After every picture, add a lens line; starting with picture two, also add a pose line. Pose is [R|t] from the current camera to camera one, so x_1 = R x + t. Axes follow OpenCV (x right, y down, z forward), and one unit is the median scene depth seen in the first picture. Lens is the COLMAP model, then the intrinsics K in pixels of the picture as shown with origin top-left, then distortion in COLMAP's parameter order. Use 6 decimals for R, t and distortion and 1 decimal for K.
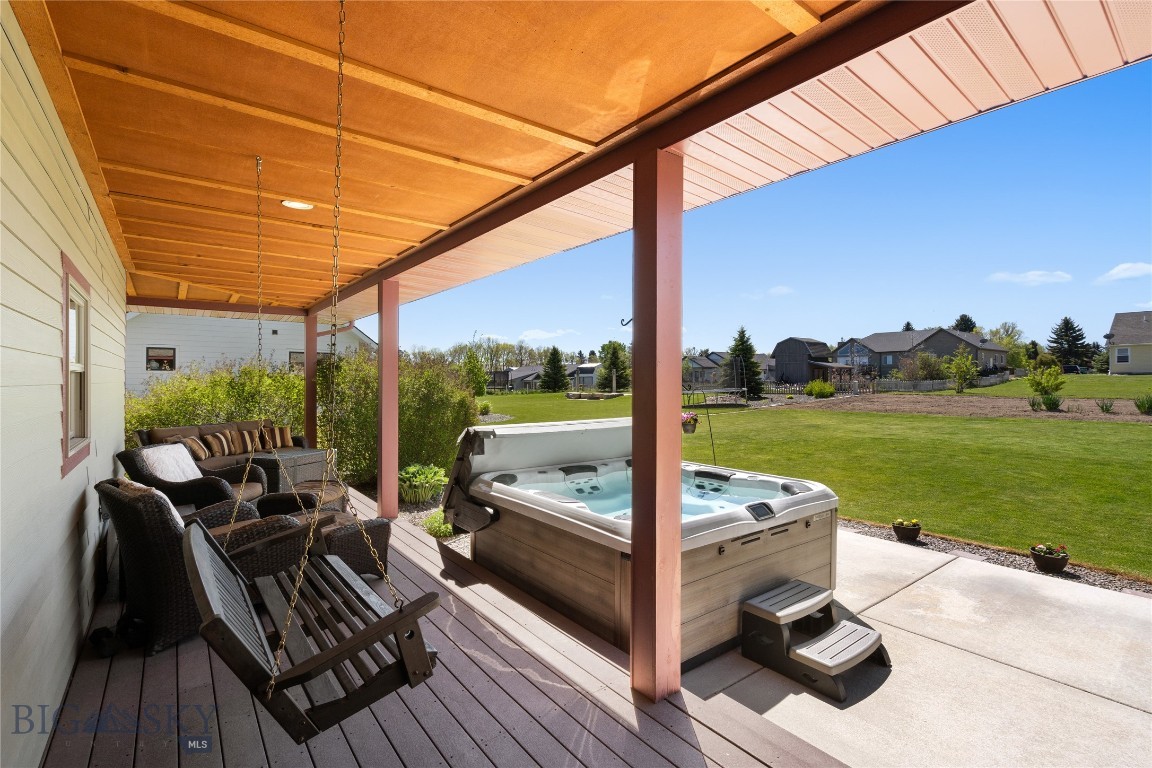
lens RADIAL K [[528.6, 0, 576.0], [0, 528.6, 384.0], [0, 0, 1]] dist [-0.001210, -0.000097]
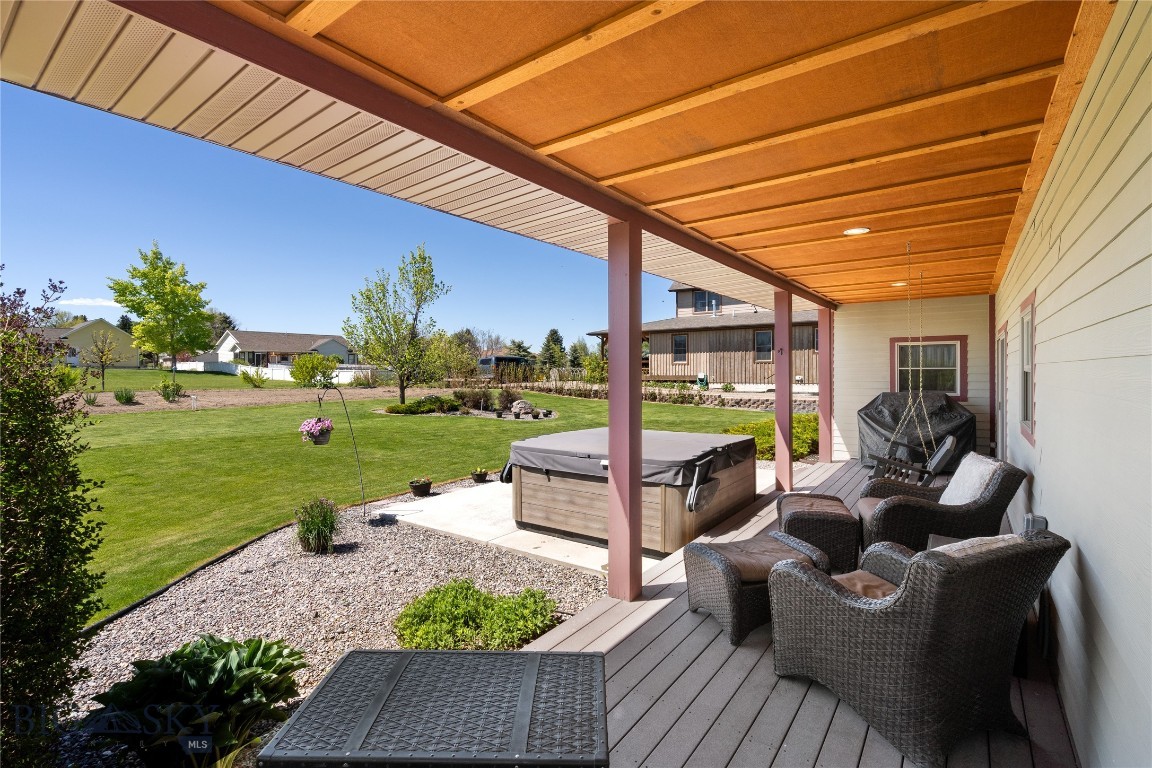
lens RADIAL K [[528.6, 0, 576.0], [0, 528.6, 384.0], [0, 0, 1]] dist [-0.001210, -0.000097]
pose [[-0.274715, 0.004066, 0.961517, -1.089345], [0.033863, 0.999412, 0.005448, 0.011647], [-0.960929, 0.034056, -0.274691, 1.357214]]
